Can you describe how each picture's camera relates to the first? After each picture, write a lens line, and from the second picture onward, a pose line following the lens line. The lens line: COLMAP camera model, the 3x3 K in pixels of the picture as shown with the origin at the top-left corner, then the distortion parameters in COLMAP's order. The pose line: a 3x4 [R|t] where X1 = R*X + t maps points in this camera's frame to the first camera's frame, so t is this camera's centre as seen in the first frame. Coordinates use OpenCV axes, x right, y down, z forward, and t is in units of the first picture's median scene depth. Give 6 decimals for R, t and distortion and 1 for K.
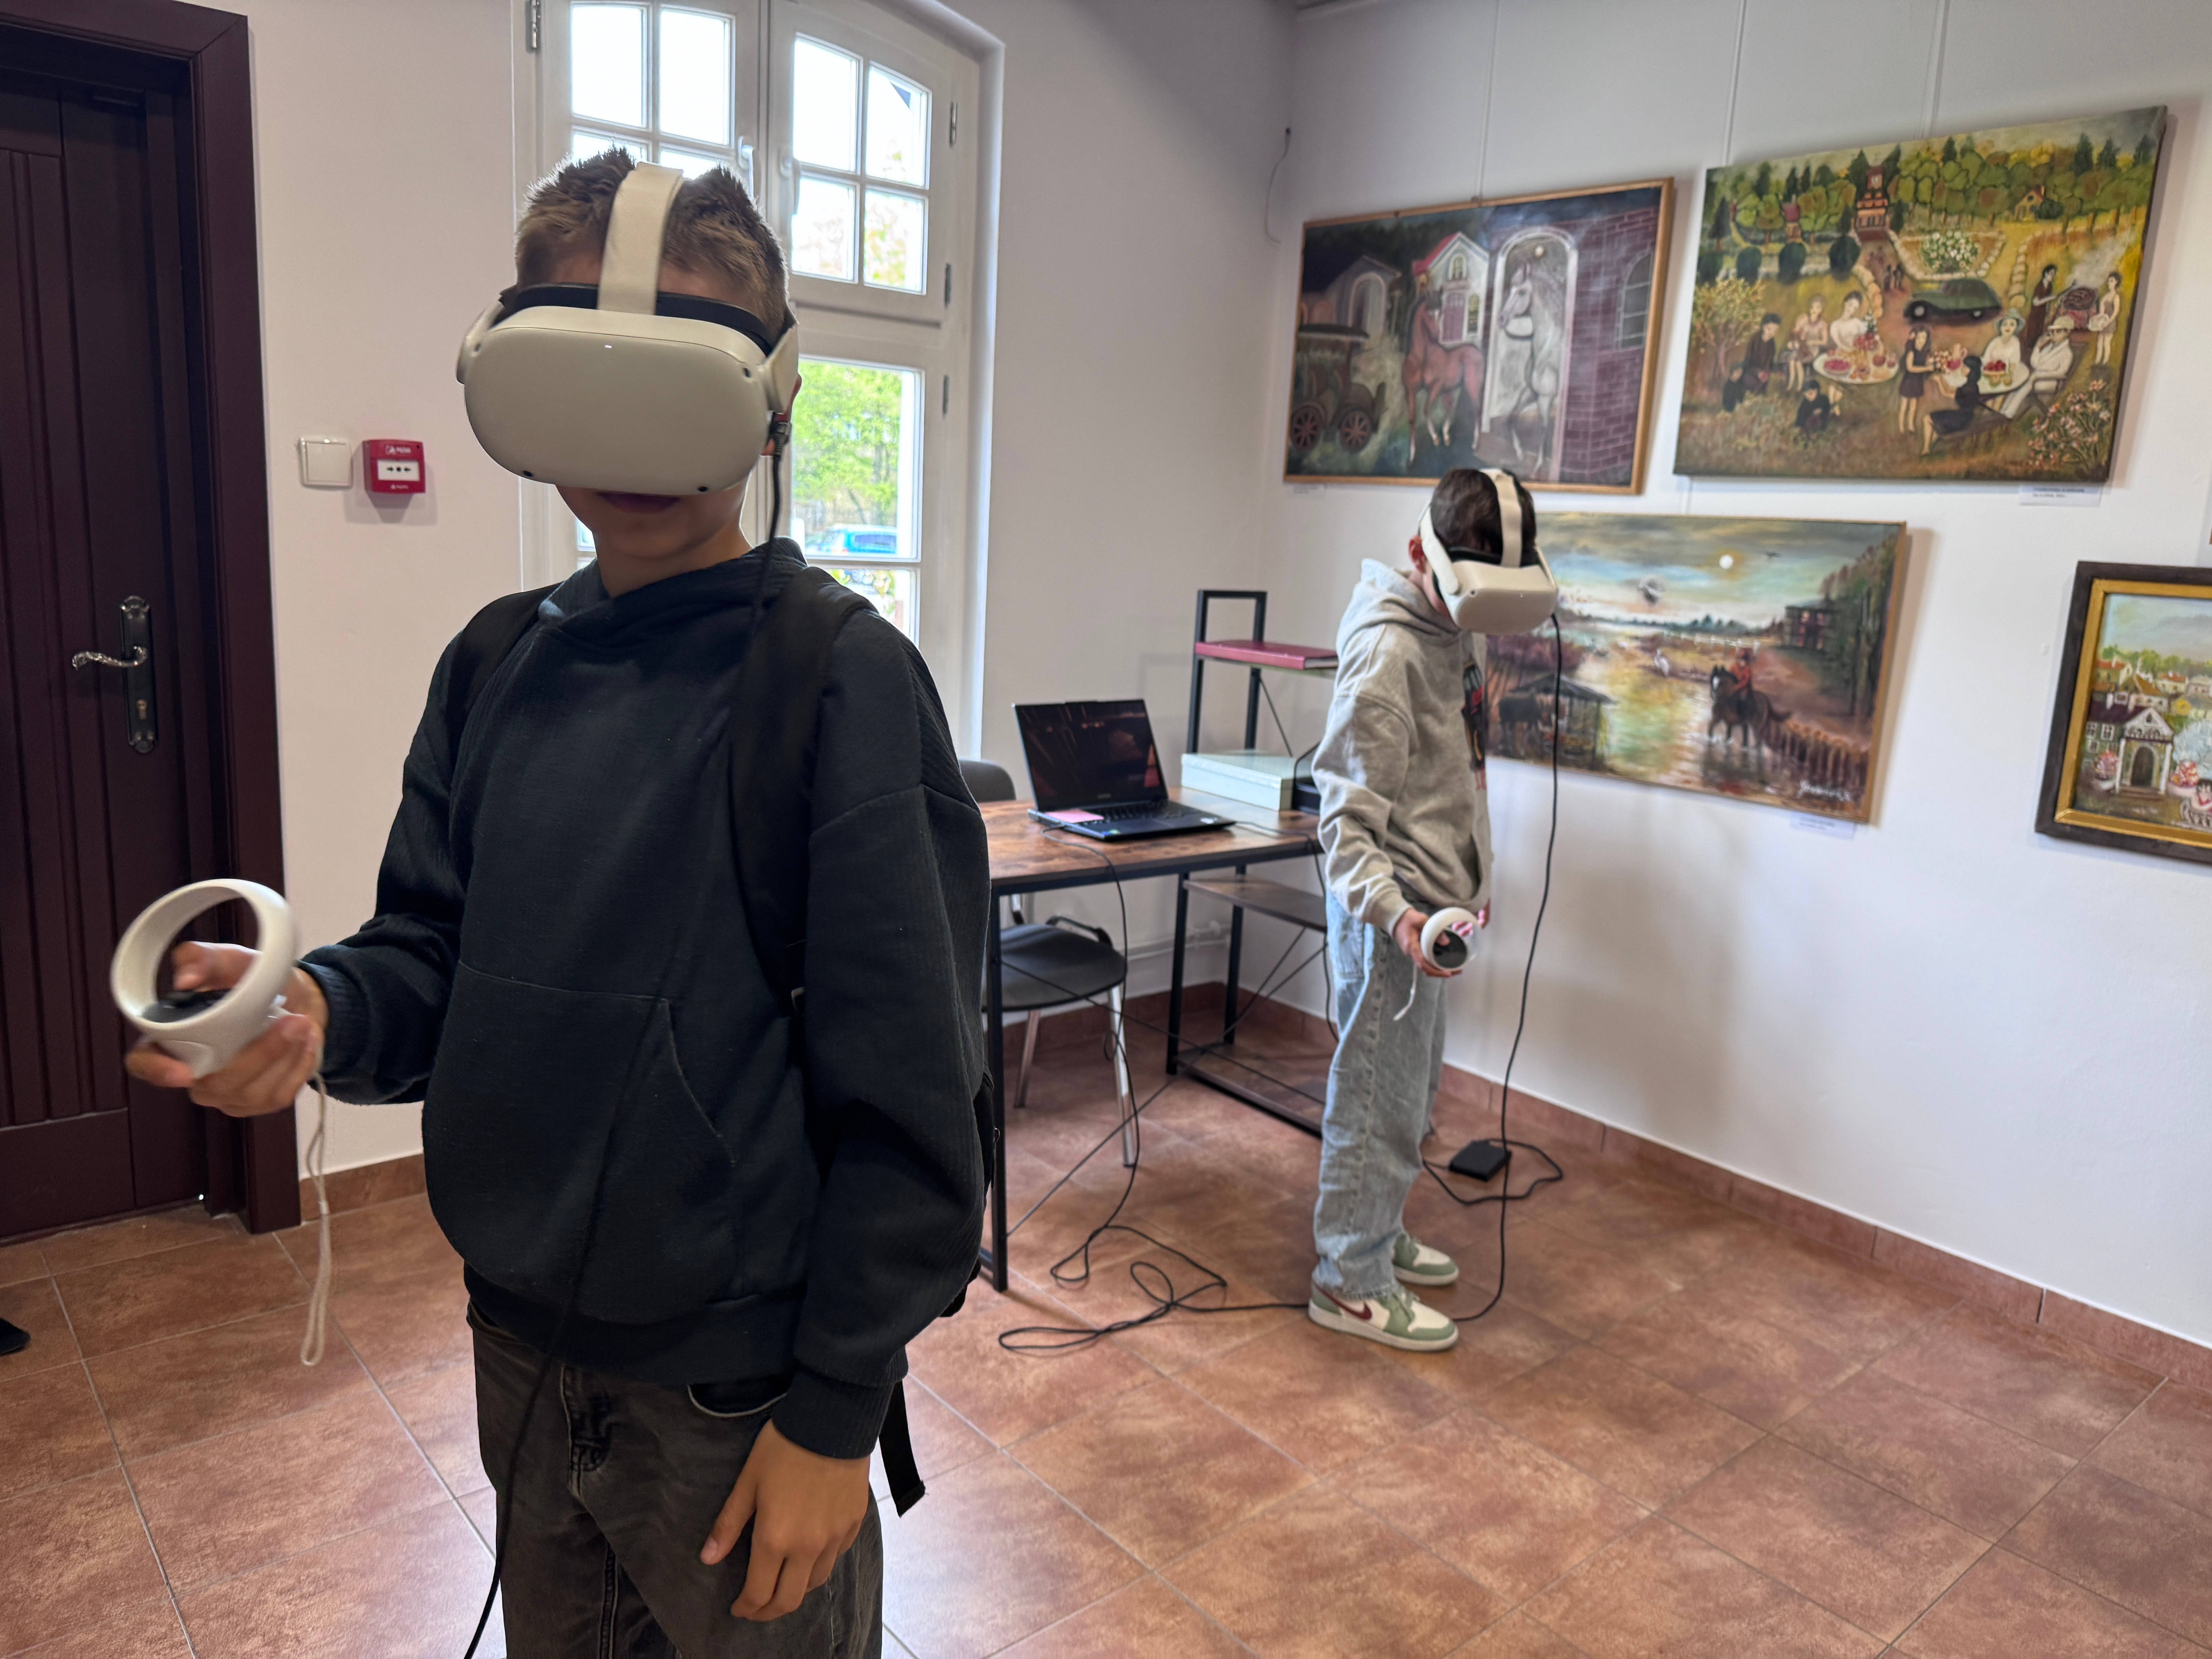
lens RADIAL K [[1569.1, 0, 1114.4], [0, 1569.1, 824.4], [0, 0, 1]] dist [-0.000248, -0.015273]
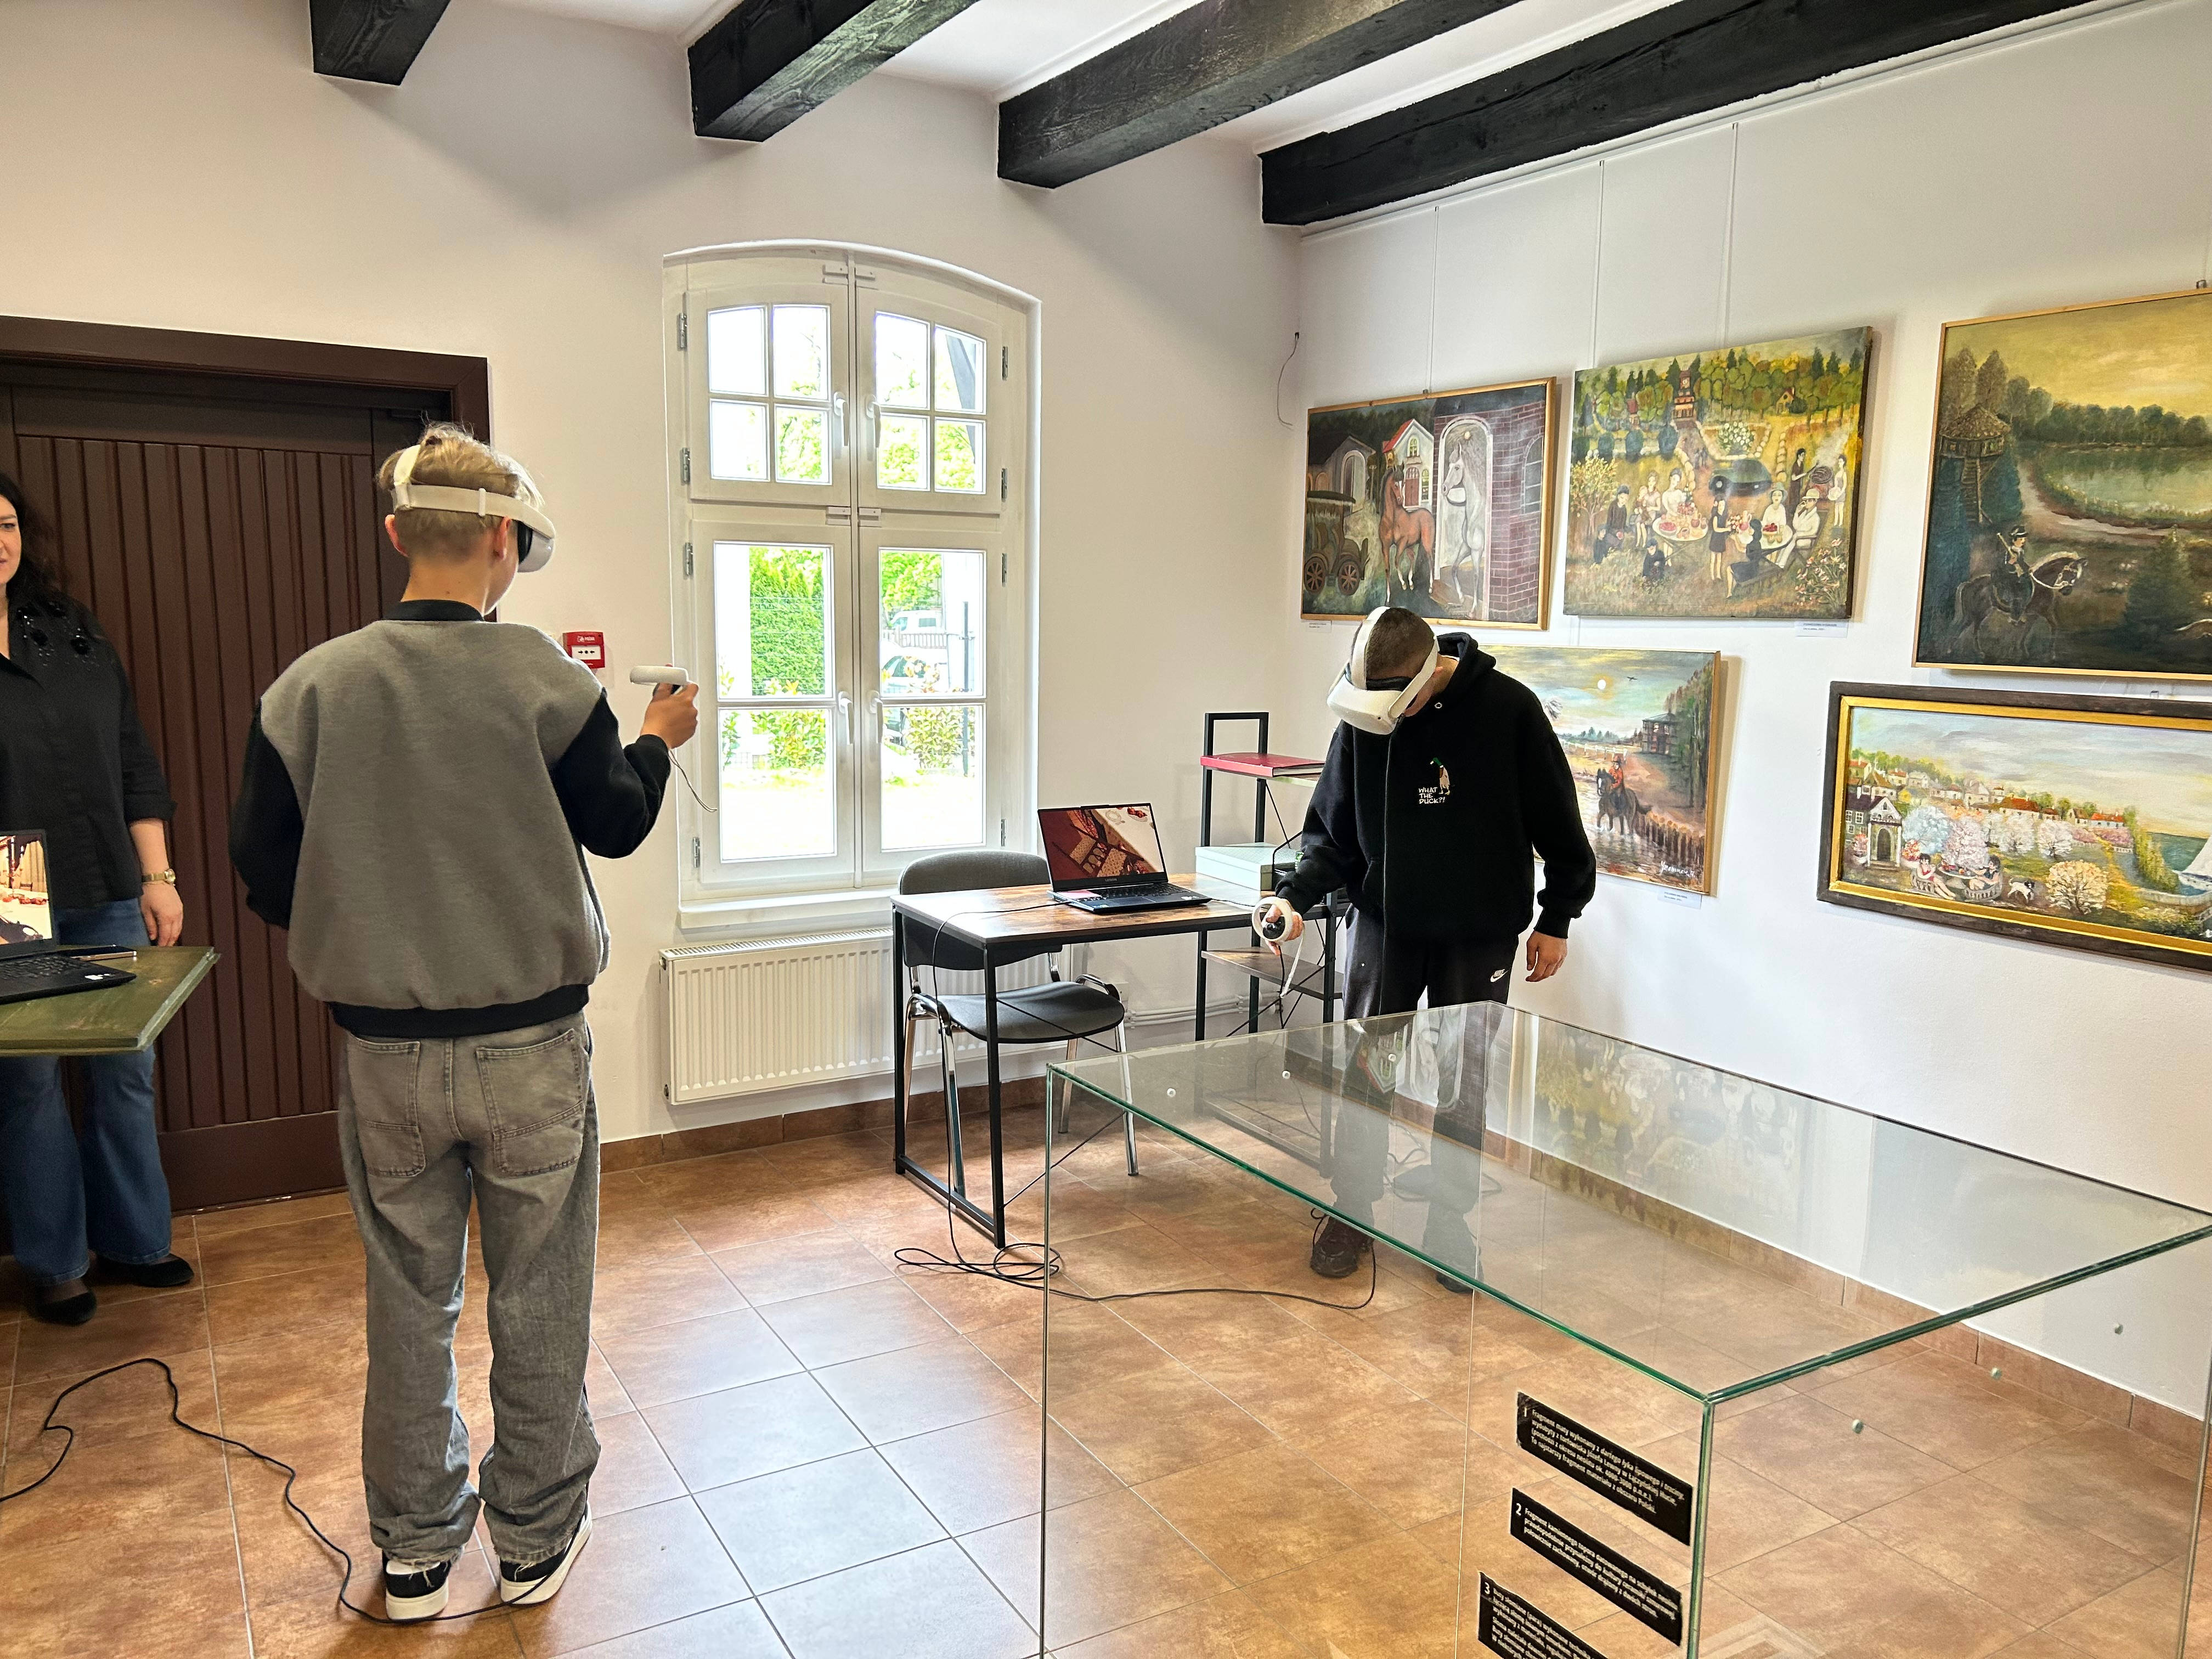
lens RADIAL K [[1672.2, 0, 1094.4], [0, 1672.2, 850.0], [0, 0, 1]] dist [0.047834, -0.054577]
pose [[0.983464, -0.010958, -0.180770, 0.255488], [0.001467, 0.998617, -0.052553, 0.032910], [0.181096, 0.051419, 0.982120, -0.386073]]
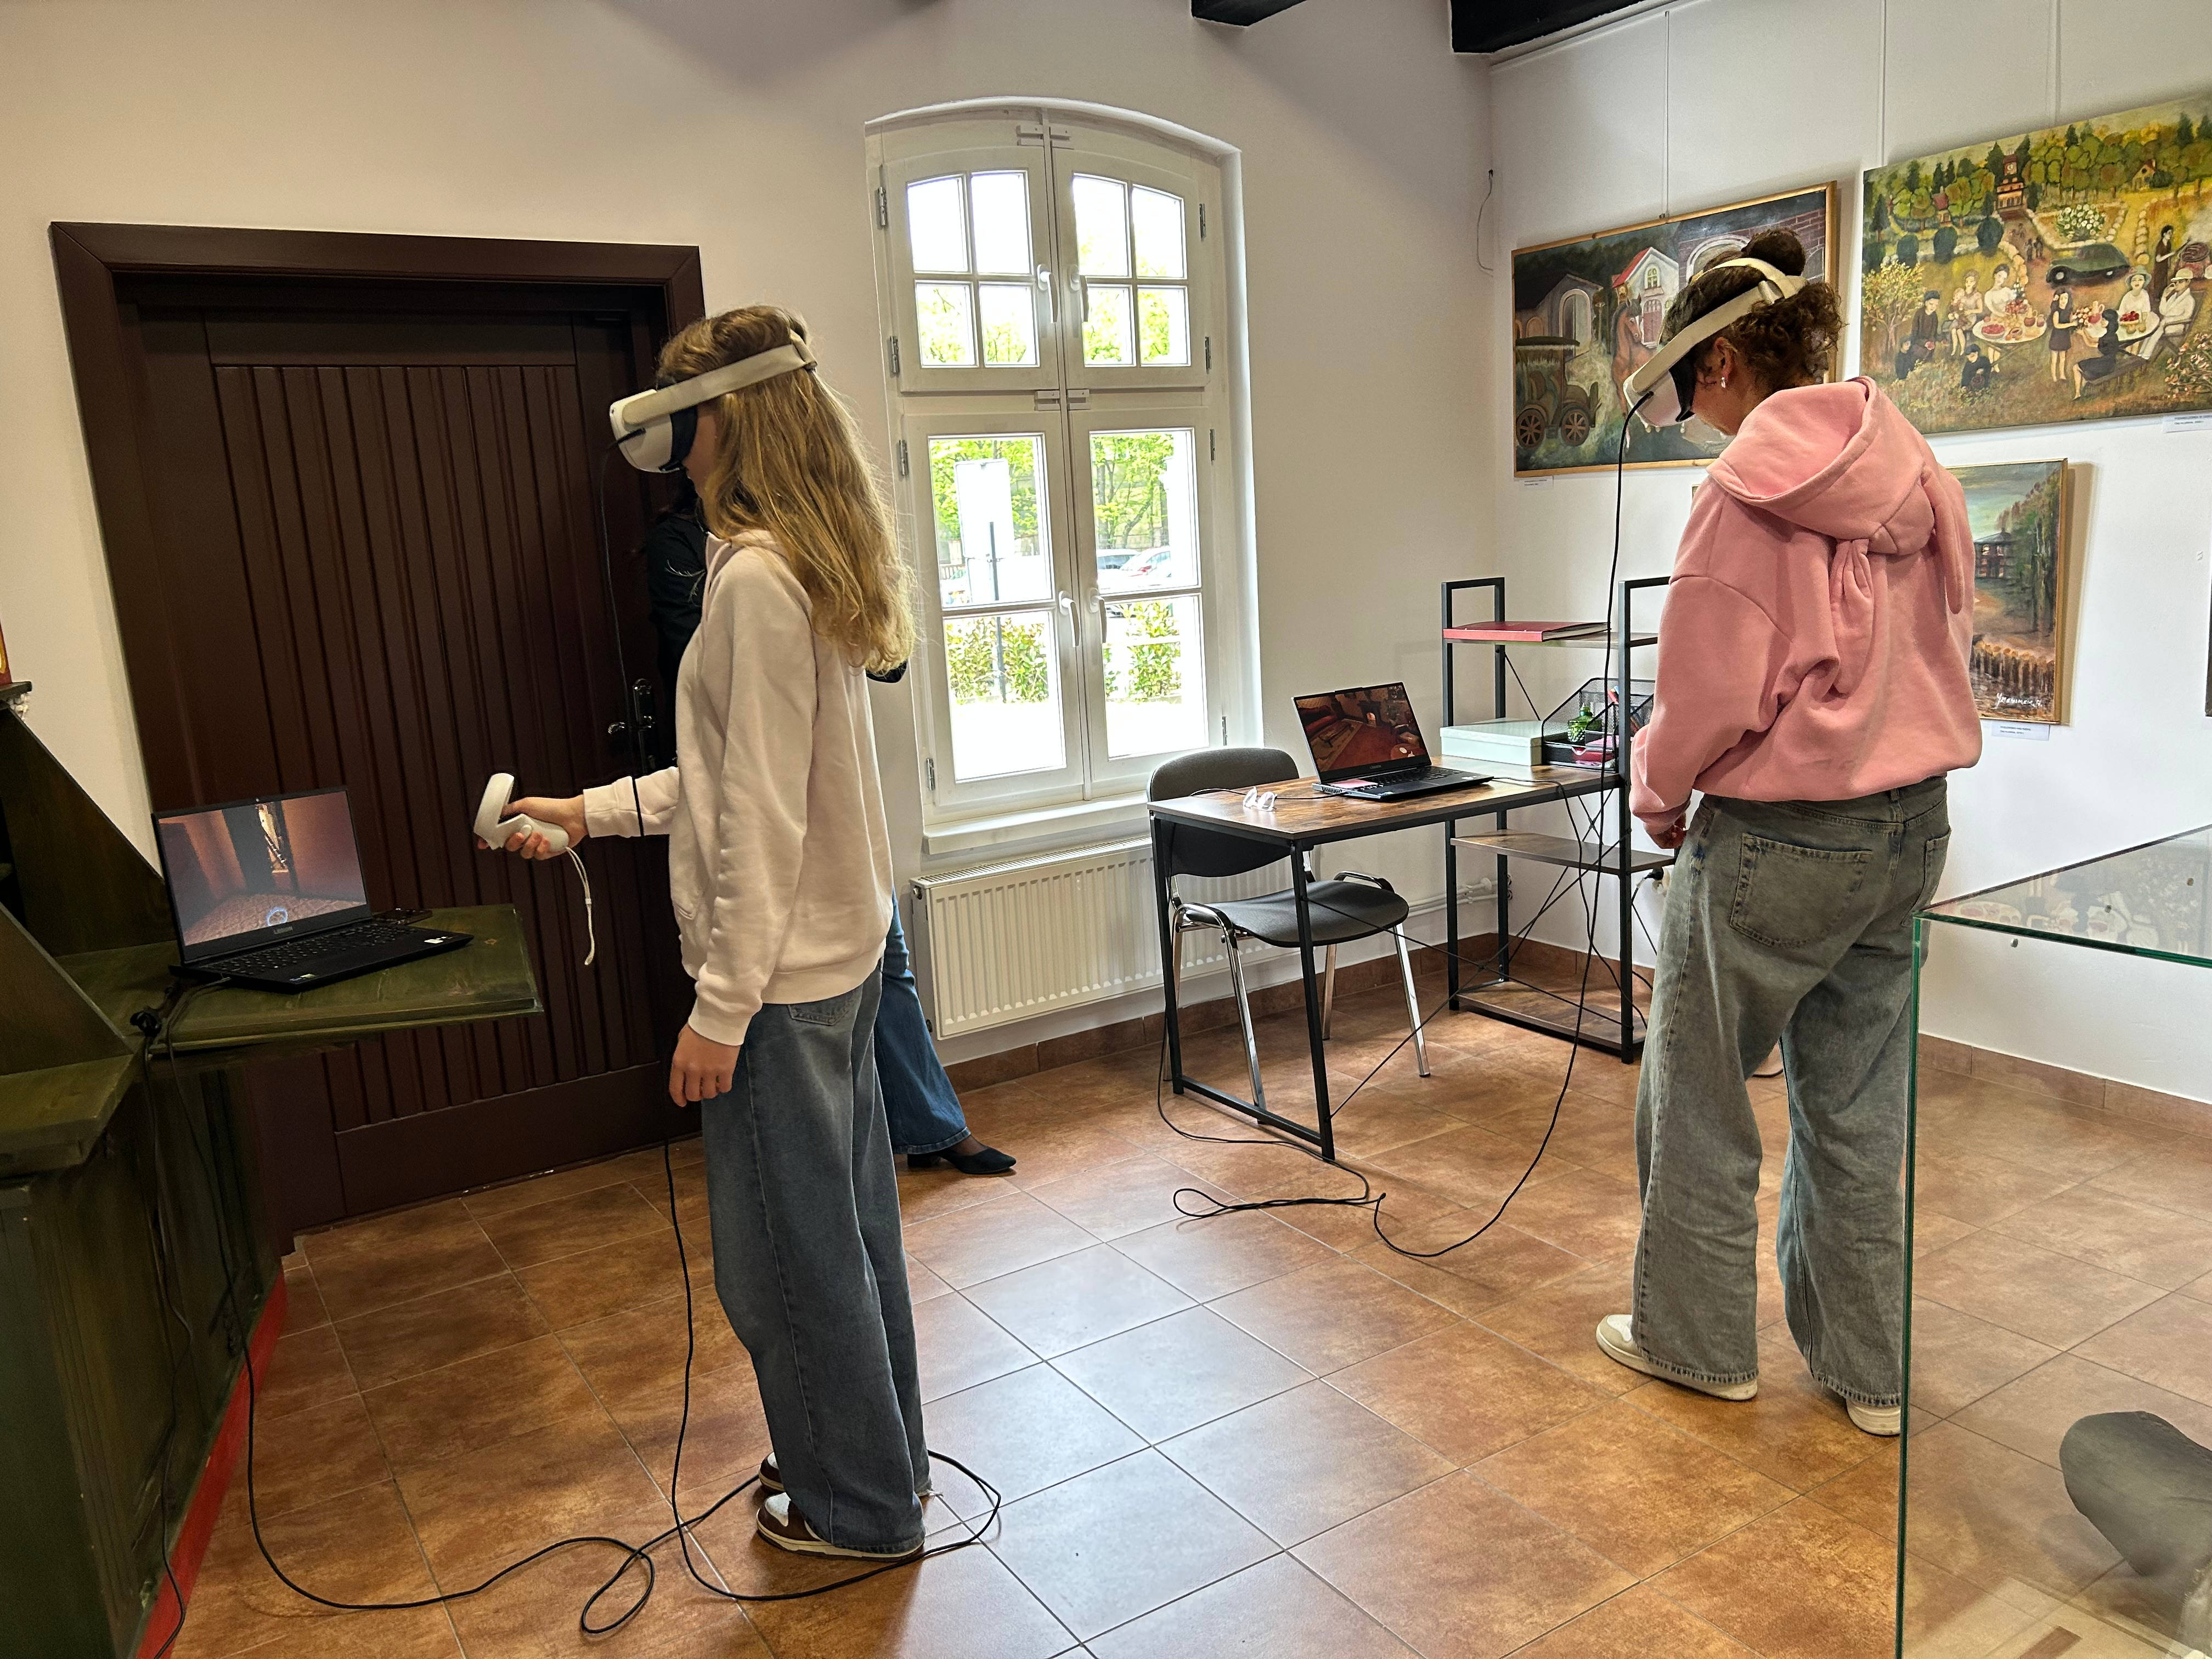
lens RADIAL K [[1683.0, 0, 1090.9], [0, 1683.0, 845.2], [0, 0, 1]] dist [0.036212, -0.034595]
pose [[0.982069, -0.083924, -0.168814, -0.009988], [0.083203, 0.996468, -0.011351, 0.043108], [0.169170, -0.002898, 0.985583, -0.343899]]
